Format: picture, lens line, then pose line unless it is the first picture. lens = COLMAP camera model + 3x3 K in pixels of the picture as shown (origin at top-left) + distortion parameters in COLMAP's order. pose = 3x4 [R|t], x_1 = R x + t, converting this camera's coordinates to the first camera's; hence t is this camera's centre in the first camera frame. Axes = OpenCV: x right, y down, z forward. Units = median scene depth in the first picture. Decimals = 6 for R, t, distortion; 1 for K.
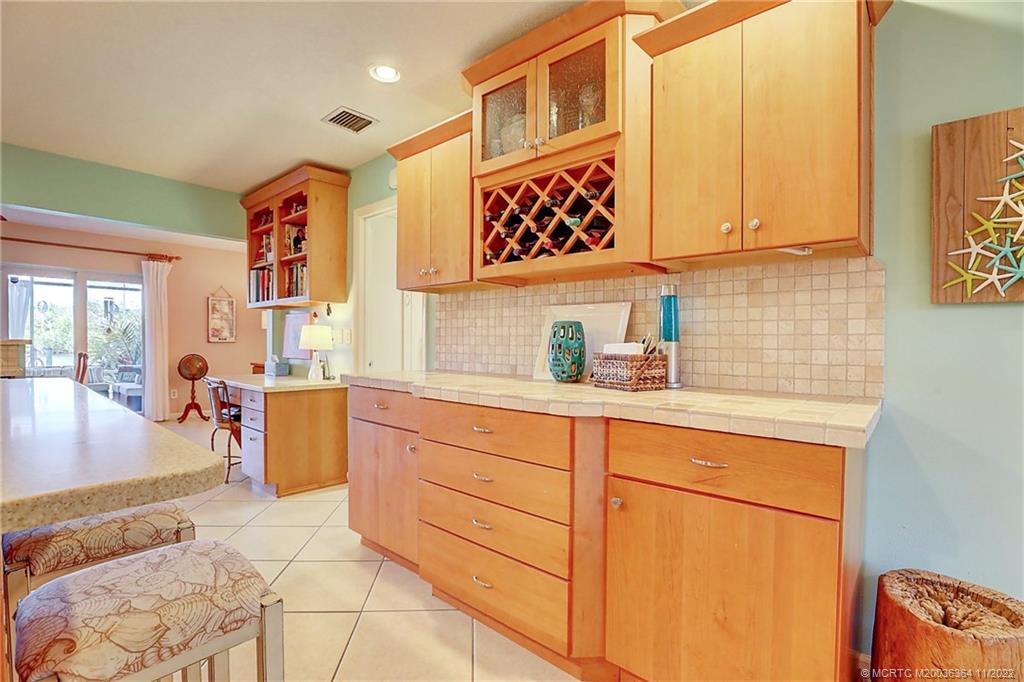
lens RADIAL K [[473.3, 0, 503.3], [0, 473.3, 346.7], [0, 0, 1]] dist [-0.018442, 0.000864]
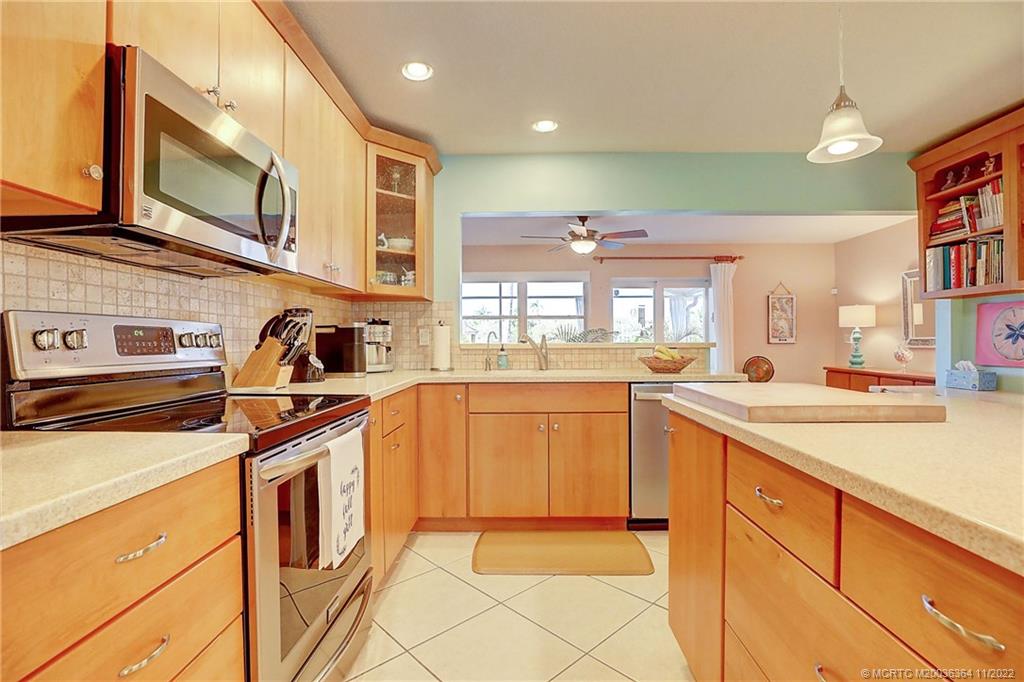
lens RADIAL K [[467.7, 0, 507.7], [0, 467.7, 342.8], [0, 0, 1]] dist [-0.040966, 0.010519]
pose [[0.646146, -0.006166, -0.763189, -0.673380], [-0.000985, 0.999960, -0.008913, -0.006636], [0.763213, 0.006511, 0.646114, 0.021045]]
